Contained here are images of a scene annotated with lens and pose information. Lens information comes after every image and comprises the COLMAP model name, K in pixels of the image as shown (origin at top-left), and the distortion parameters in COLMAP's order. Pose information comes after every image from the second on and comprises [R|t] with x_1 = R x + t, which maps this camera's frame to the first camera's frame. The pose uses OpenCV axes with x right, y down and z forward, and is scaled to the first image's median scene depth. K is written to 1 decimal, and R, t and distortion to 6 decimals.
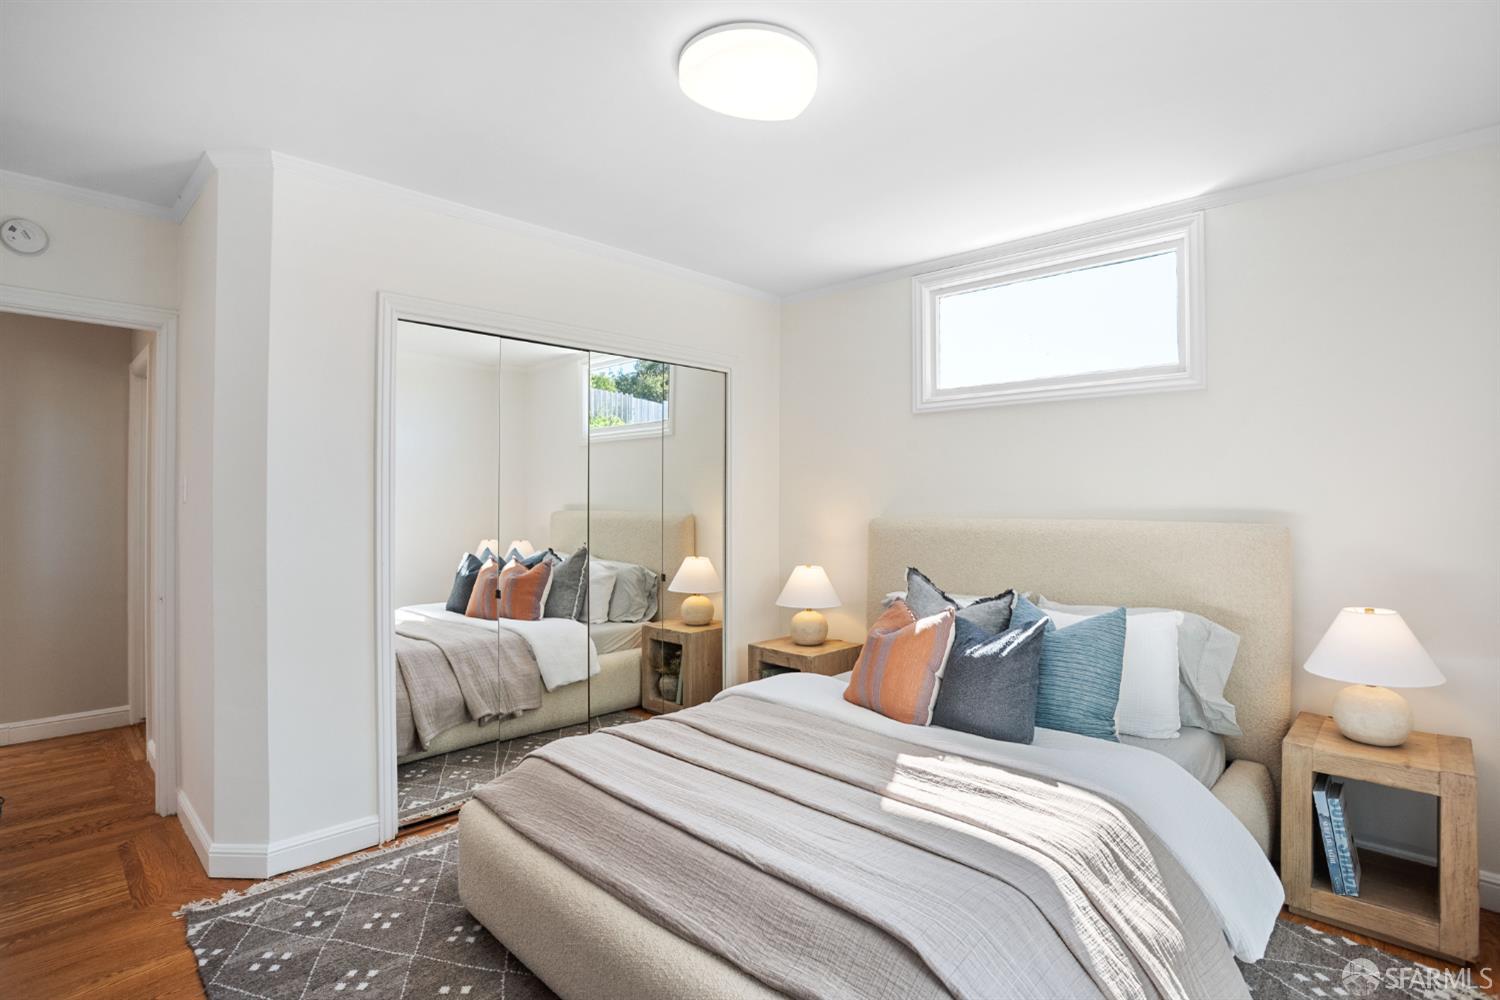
lens RADIAL K [[744.5, 0, 741.8], [0, 744.5, 505.3], [0, 0, 1]] dist [-0.076742, 0.034543]
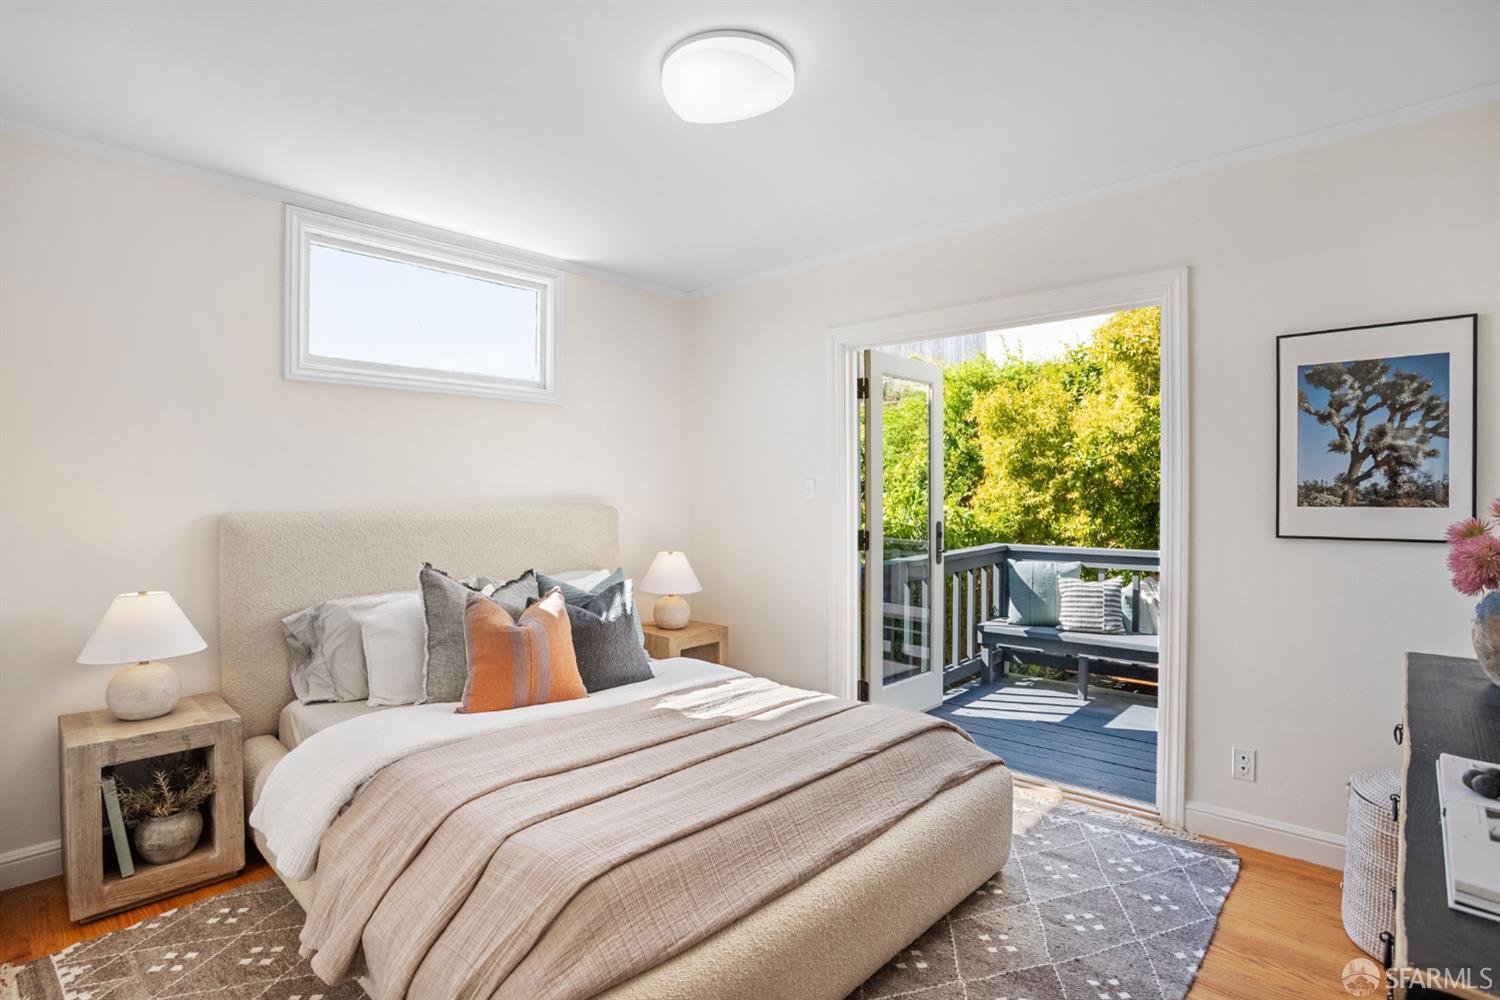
lens RADIAL K [[752.7, 0, 739.5], [0, 752.7, 525.9], [0, 0, 1]] dist [-0.081076, 0.037473]
pose [[-0.028620, -0.052102, 0.998232, -0.764154], [0.002170, 0.998635, 0.052186, -0.009522], [-0.999588, 0.003660, -0.028468, 0.719666]]
